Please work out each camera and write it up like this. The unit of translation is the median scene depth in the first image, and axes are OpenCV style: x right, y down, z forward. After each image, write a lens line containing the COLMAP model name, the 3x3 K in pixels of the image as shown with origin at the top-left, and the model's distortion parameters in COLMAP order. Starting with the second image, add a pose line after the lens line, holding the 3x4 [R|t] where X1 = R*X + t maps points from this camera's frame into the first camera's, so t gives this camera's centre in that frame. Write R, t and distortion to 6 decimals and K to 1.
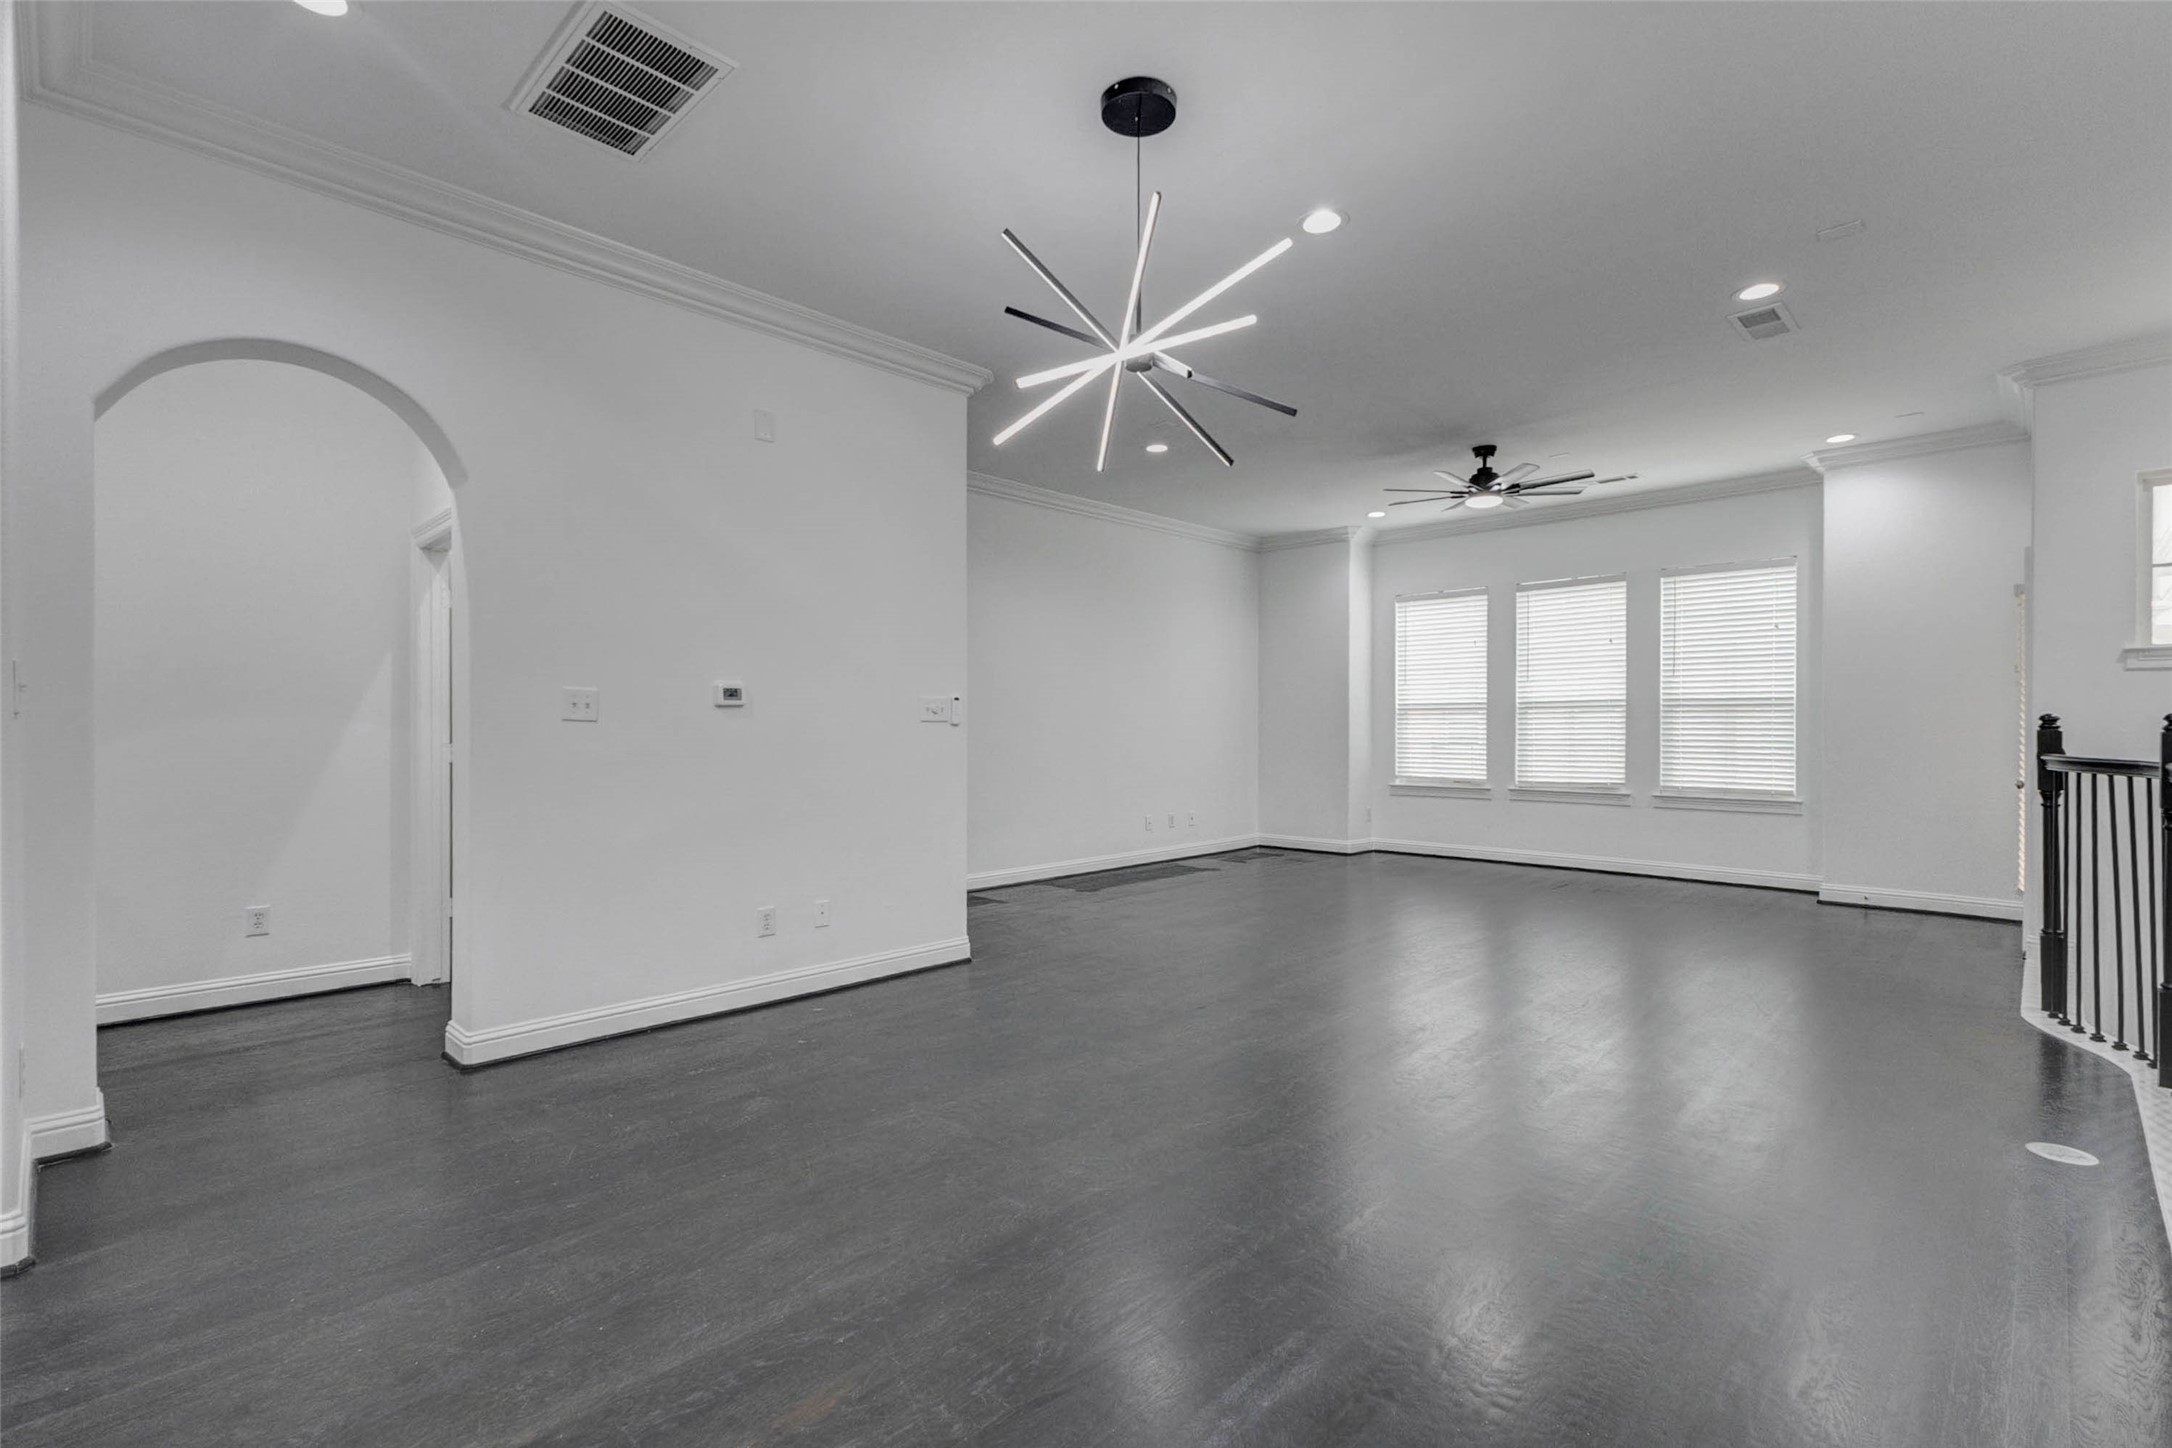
lens RADIAL K [[973.9, 0, 1095.0], [0, 973.9, 723.2], [0, 0, 1]] dist [0.002620, -0.000682]
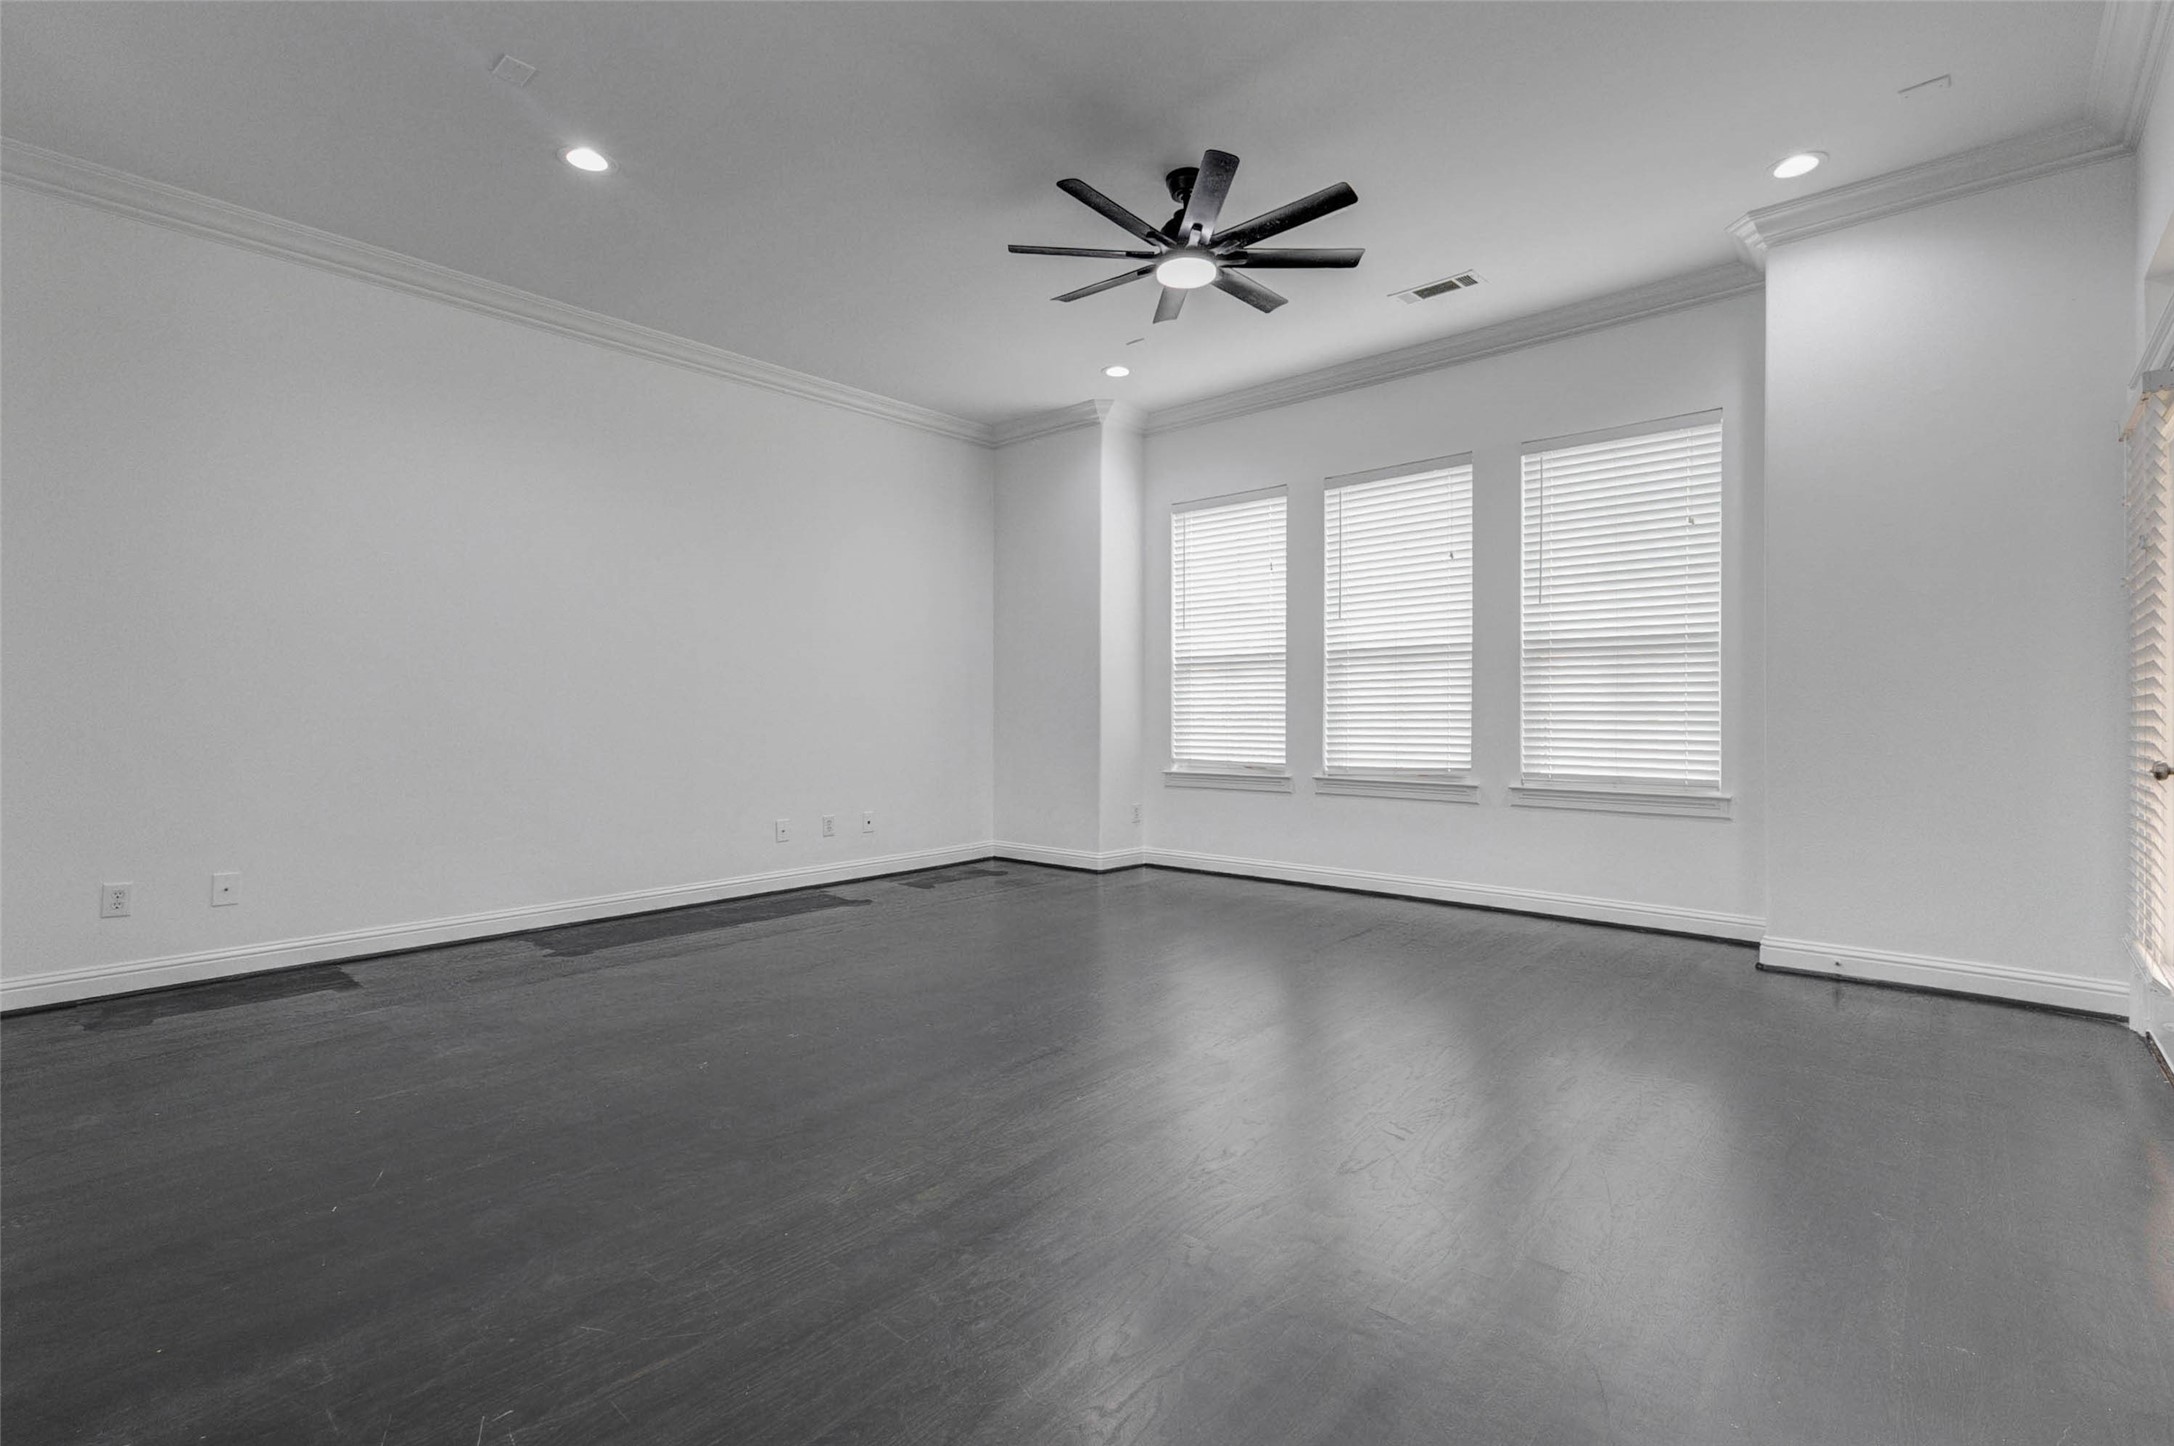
lens RADIAL K [[941.7, 0, 1095.6], [0, 941.7, 704.1], [0, 0, 1]] dist [0.000272, 0.000321]
pose [[0.999265, -0.002522, 0.038243, 0.274043], [0.002591, 0.999995, -0.001756, 0.018464], [-0.038239, 0.001853, 0.999267, 0.383261]]
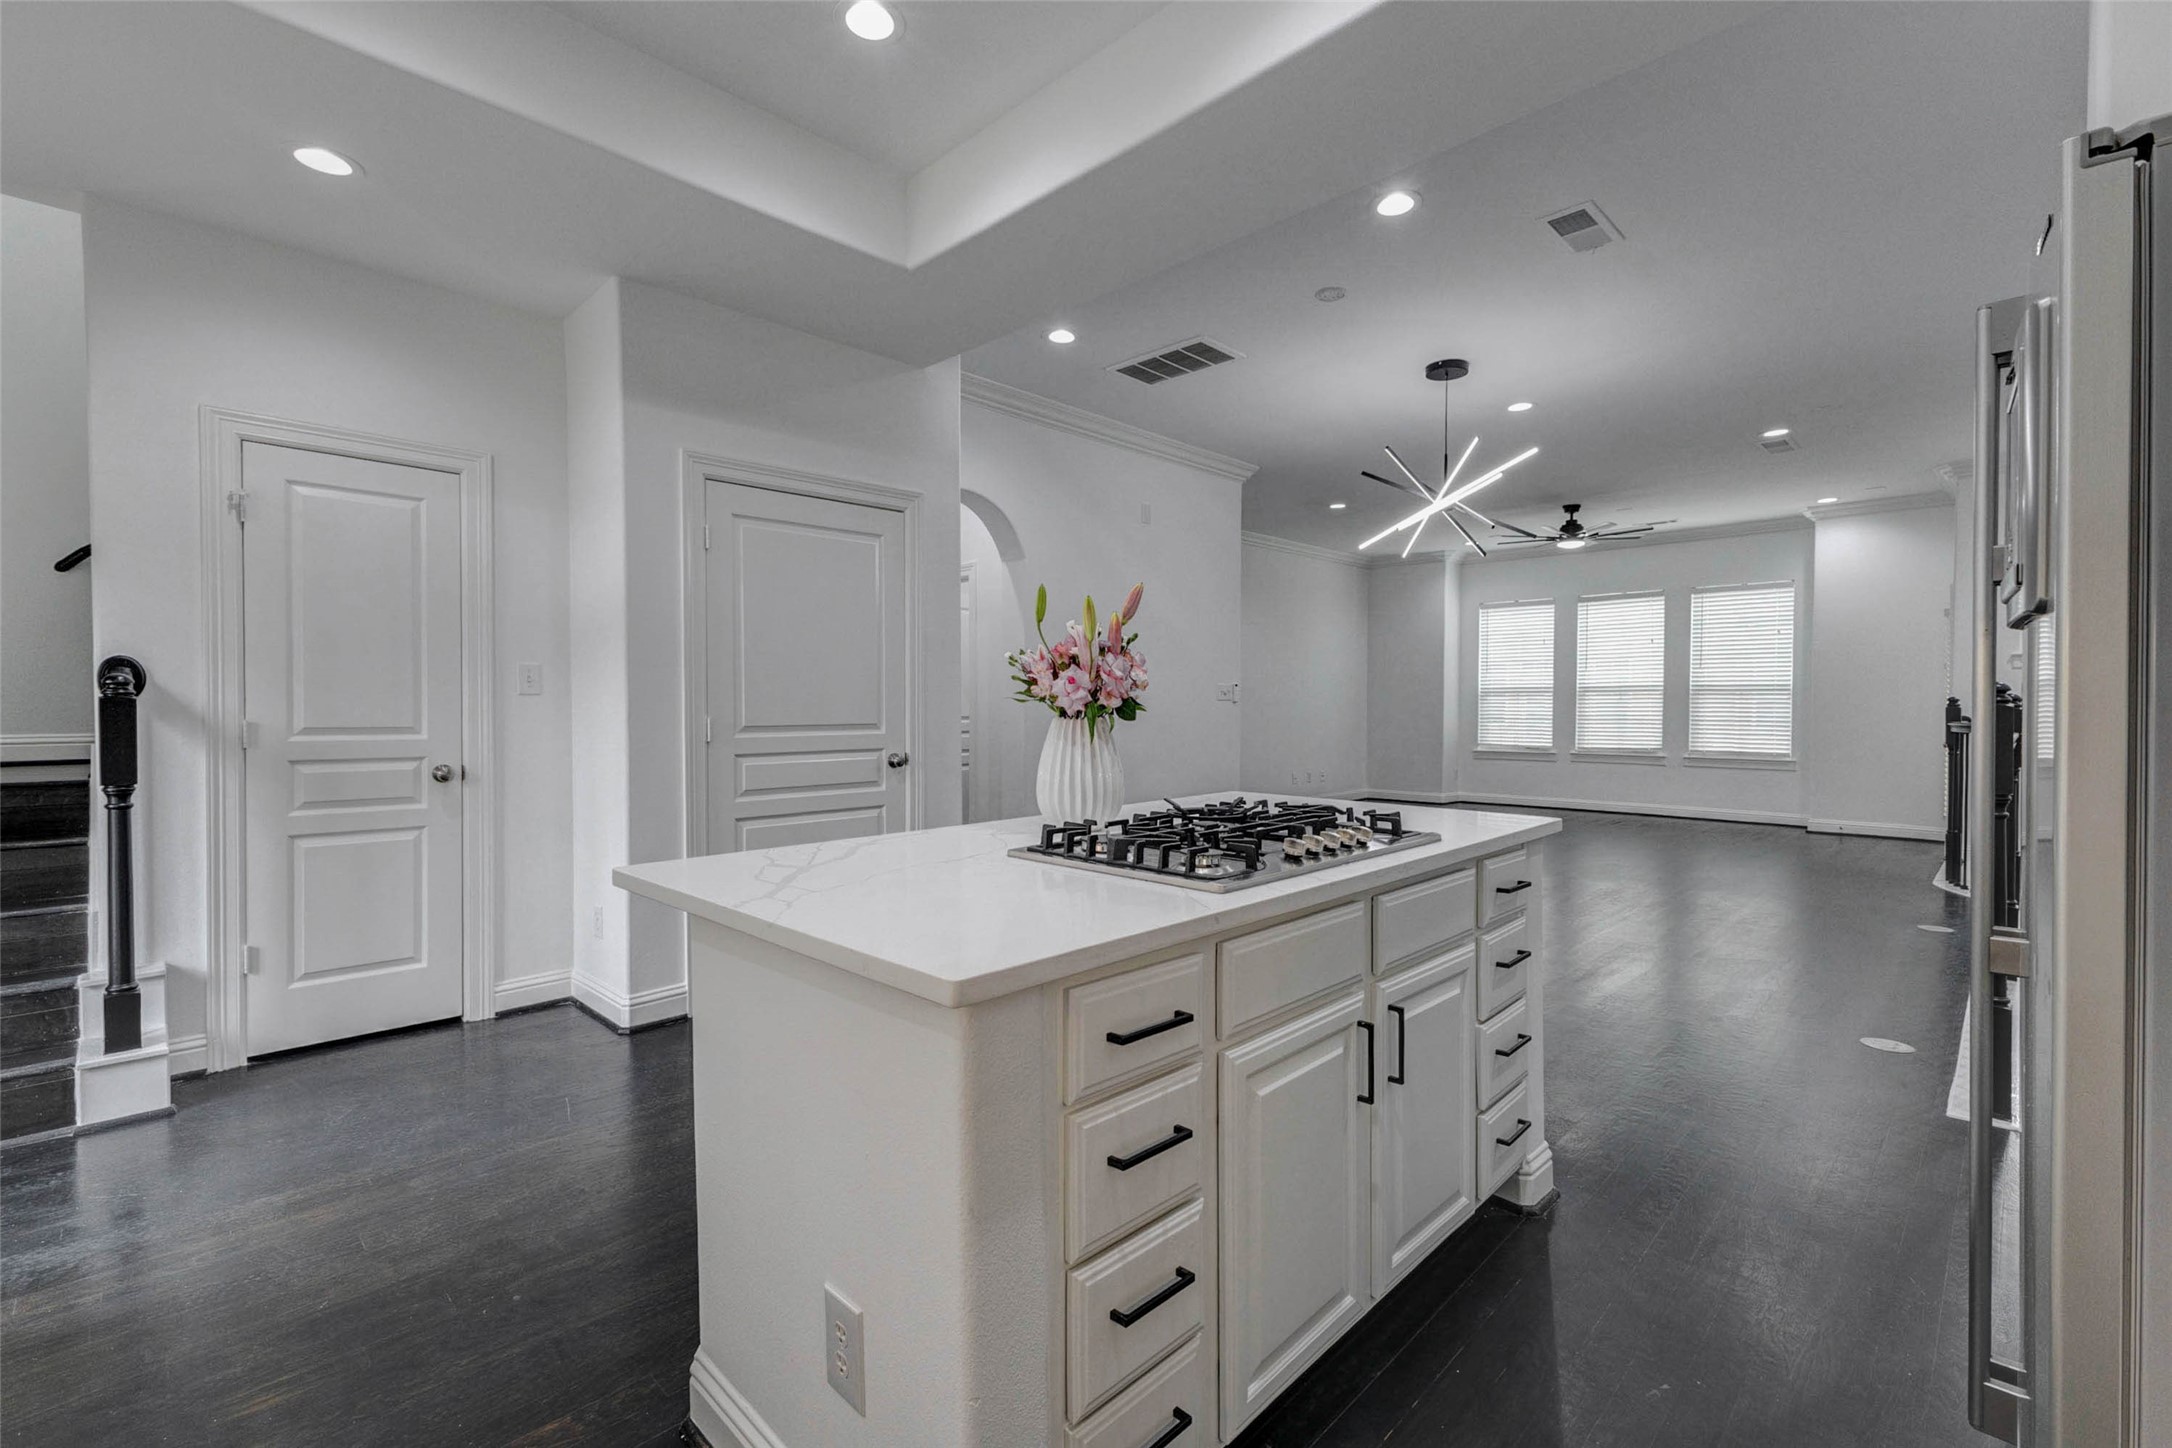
lens RADIAL K [[940.8, 0, 1098.3], [0, 940.8, 719.4], [0, 0, 1]] dist [0.000272, 0.000321]
pose [[0.999969, 0.002289, -0.007578, -0.223469], [-0.002163, 0.999861, 0.016537, 0.002879], [0.007614, -0.016520, 0.999835, -0.299577]]
